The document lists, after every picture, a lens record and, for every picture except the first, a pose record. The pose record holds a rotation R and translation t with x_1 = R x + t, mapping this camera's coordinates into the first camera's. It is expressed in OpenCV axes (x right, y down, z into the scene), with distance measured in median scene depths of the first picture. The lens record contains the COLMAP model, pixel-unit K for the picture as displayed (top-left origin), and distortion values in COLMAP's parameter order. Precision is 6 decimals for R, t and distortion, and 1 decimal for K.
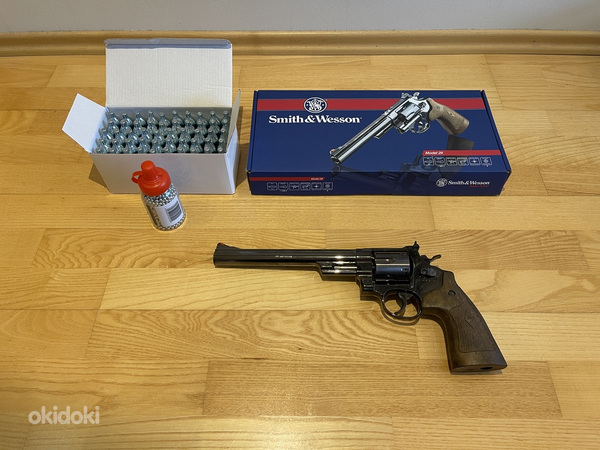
lens RADIAL K [[460.2, 0, 300.0], [0, 460.2, 225.0], [0, 0, 1]] dist [0.085642, -0.120905]
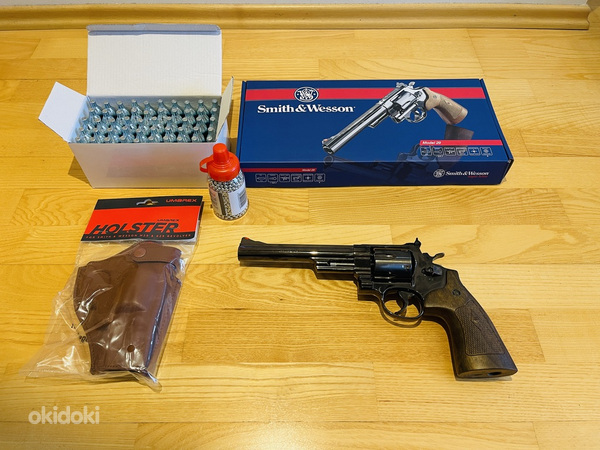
lens RADIAL K [[460.2, 0, 300.0], [0, 460.2, 225.0], [0, 0, 1]] dist [0.085642, -0.120905]
pose [[0.999870, -0.004651, 0.015459, 0.023755], [0.005032, 0.999683, -0.024679, 0.124019], [-0.015339, 0.024754, 0.999576, 0.006178]]
